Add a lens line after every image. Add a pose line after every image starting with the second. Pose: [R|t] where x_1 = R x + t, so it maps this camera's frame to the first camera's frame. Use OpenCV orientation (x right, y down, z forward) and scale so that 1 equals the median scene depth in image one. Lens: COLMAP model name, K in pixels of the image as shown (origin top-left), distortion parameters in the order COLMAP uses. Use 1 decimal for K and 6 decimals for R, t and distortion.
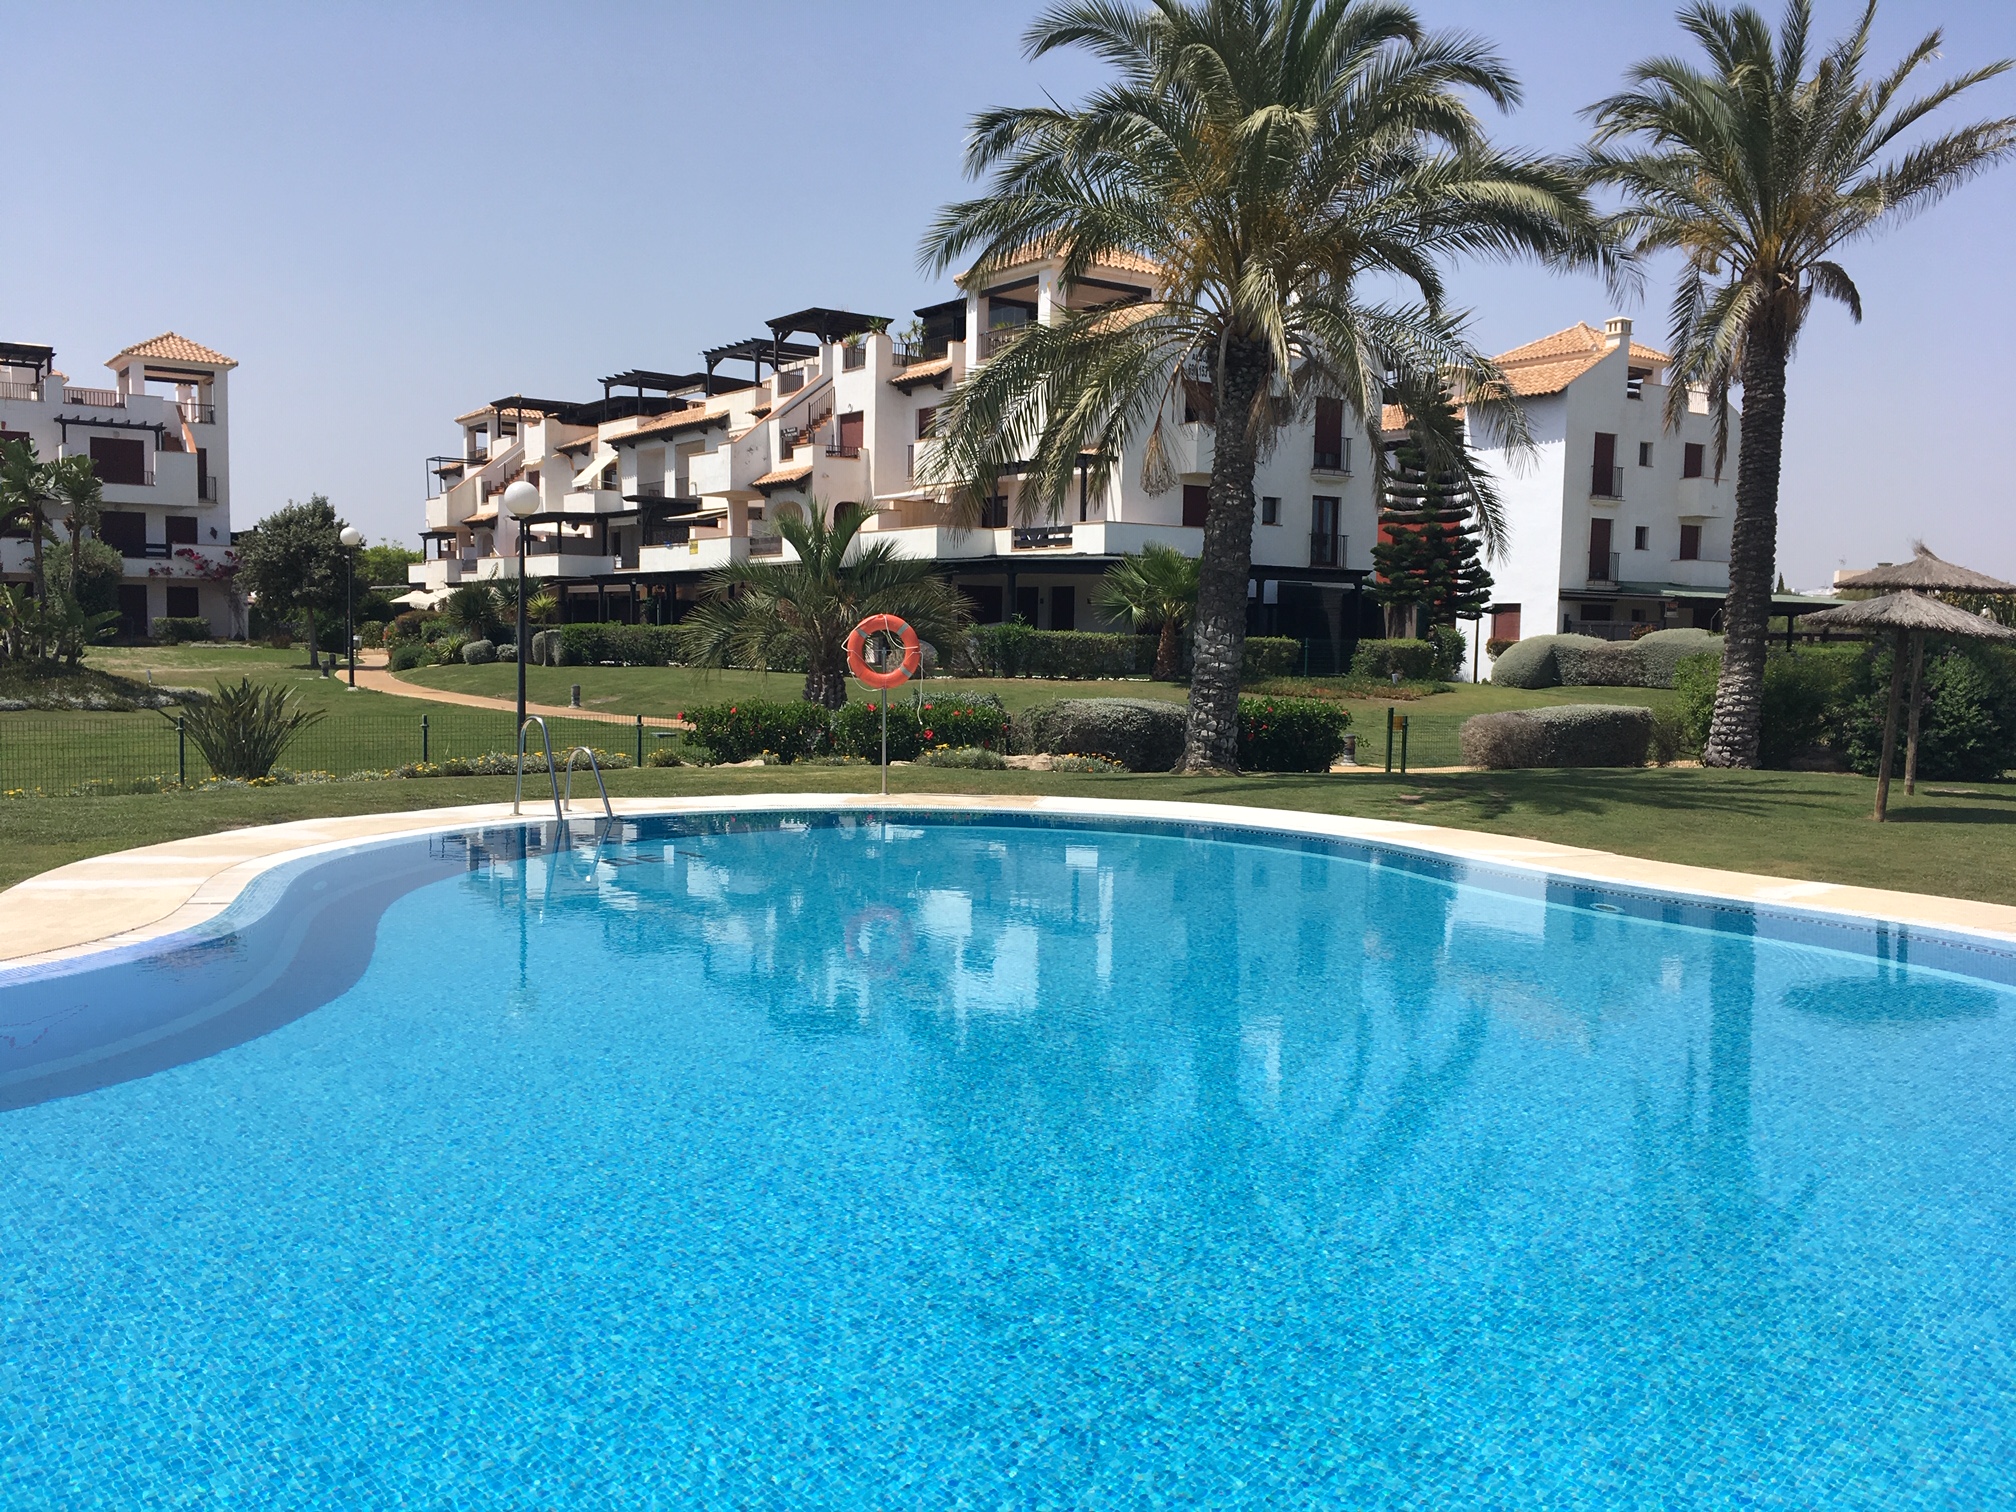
lens RADIAL K [[1737.4, 0, 1009.3], [0, 1737.4, 761.9], [0, 0, 1]] dist [0.057452, 0.007673]
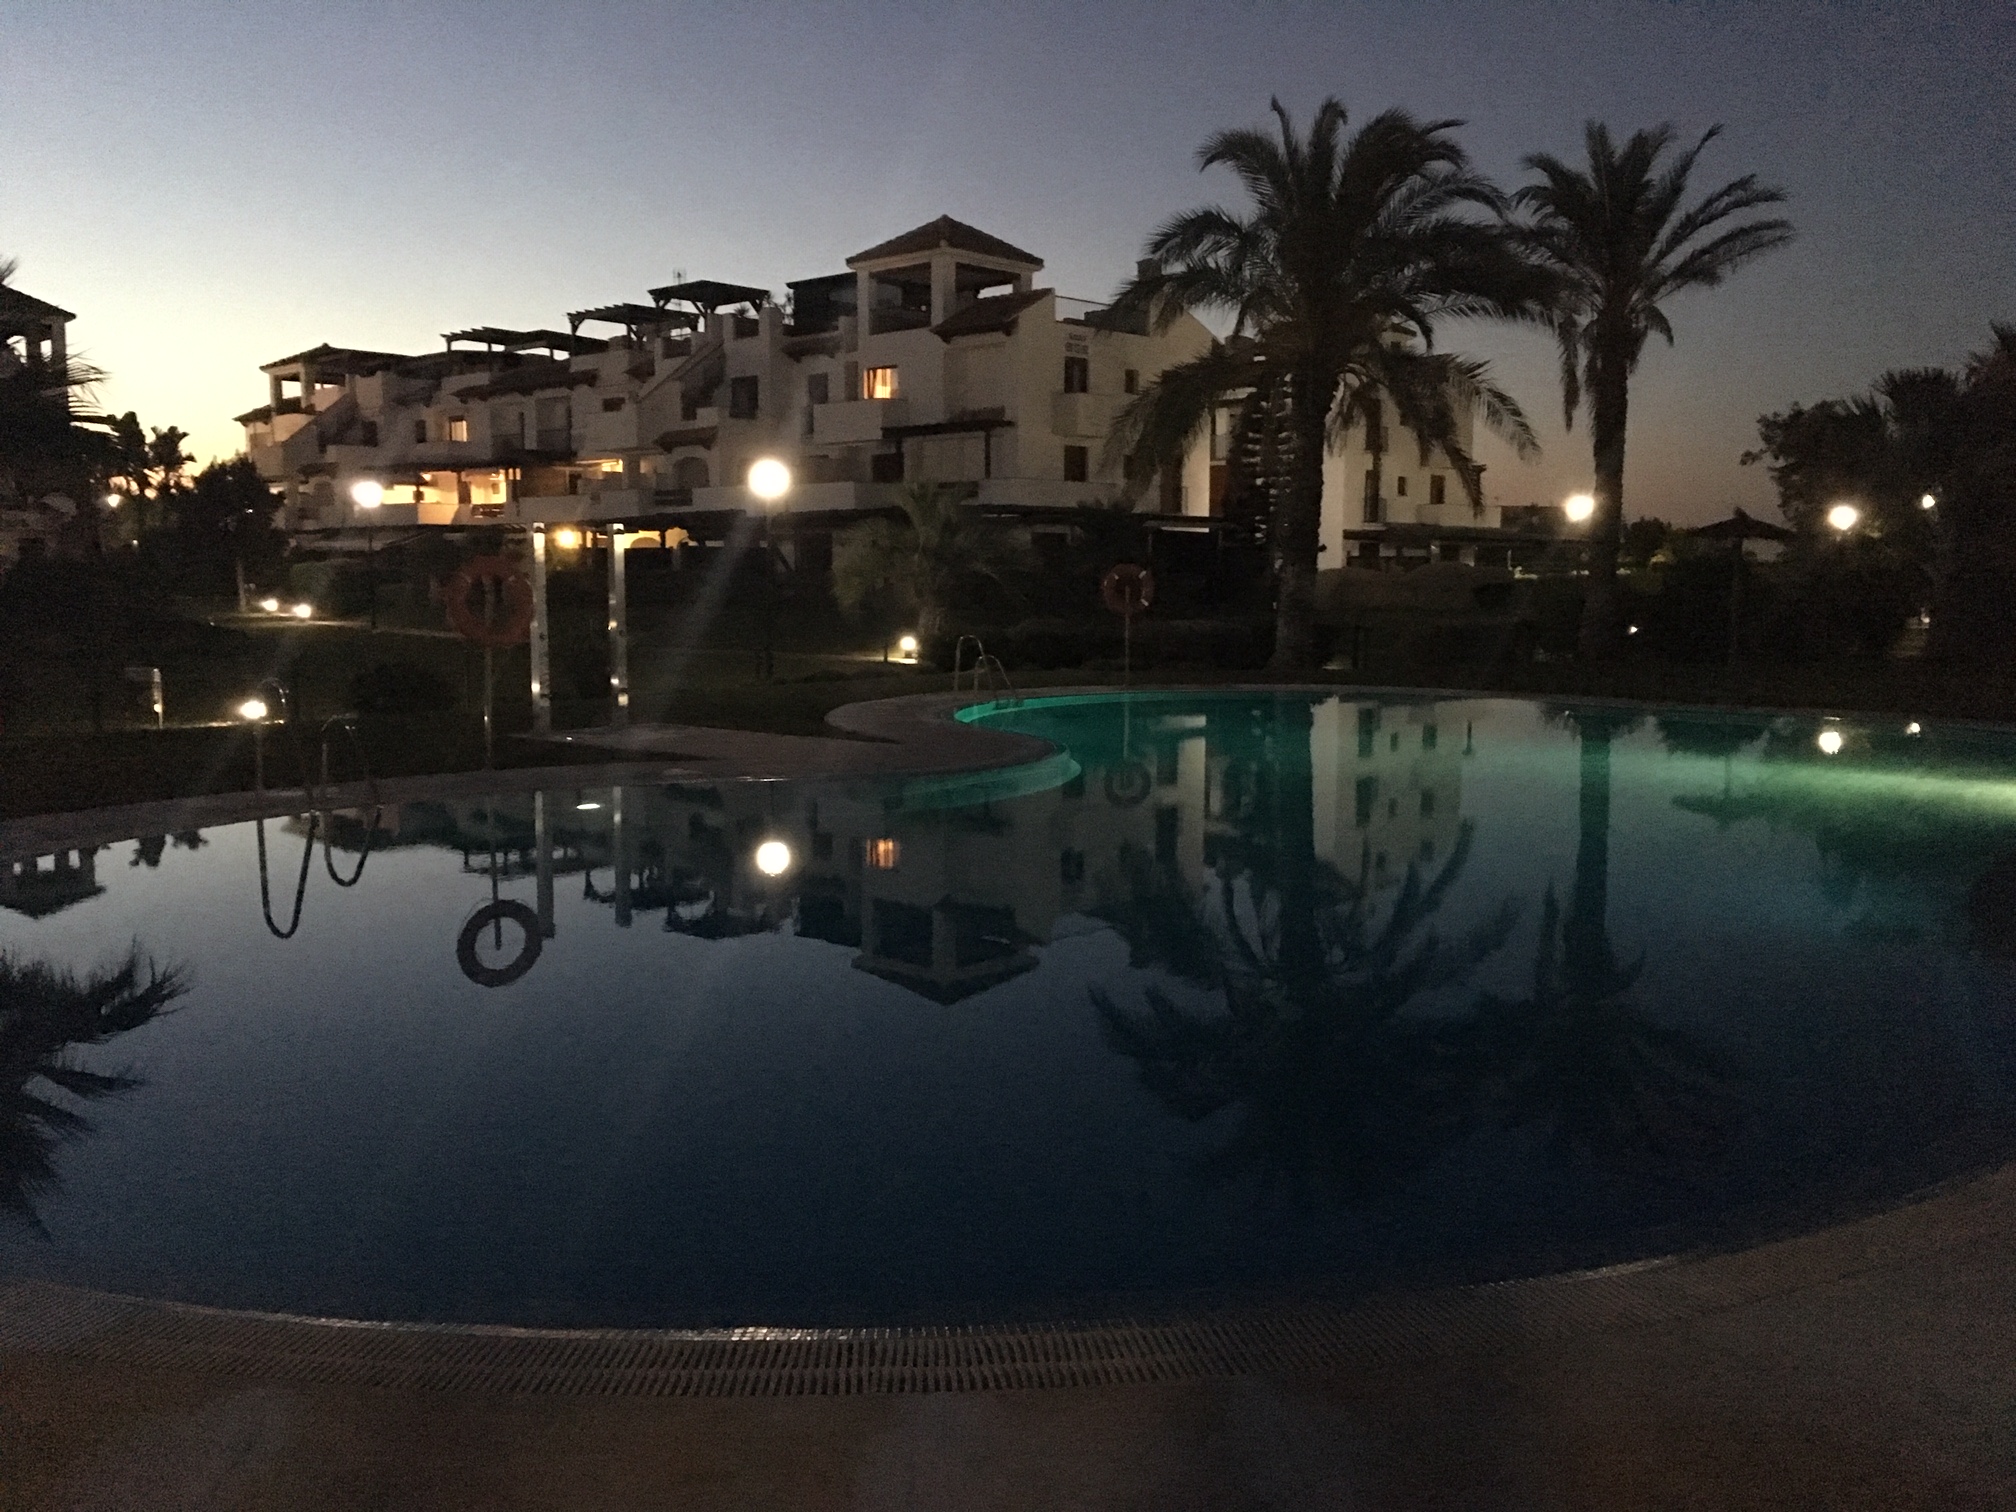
lens RADIAL K [[1737.4, 0, 1010.2], [0, 1737.4, 744.2], [0, 0, 1]] dist [0.057452, 0.007673]
pose [[0.974629, -0.037242, 0.220708, -0.185787], [0.030662, 0.998979, 0.033166, 0.003510], [-0.221718, -0.025557, 0.974776, -0.139470]]
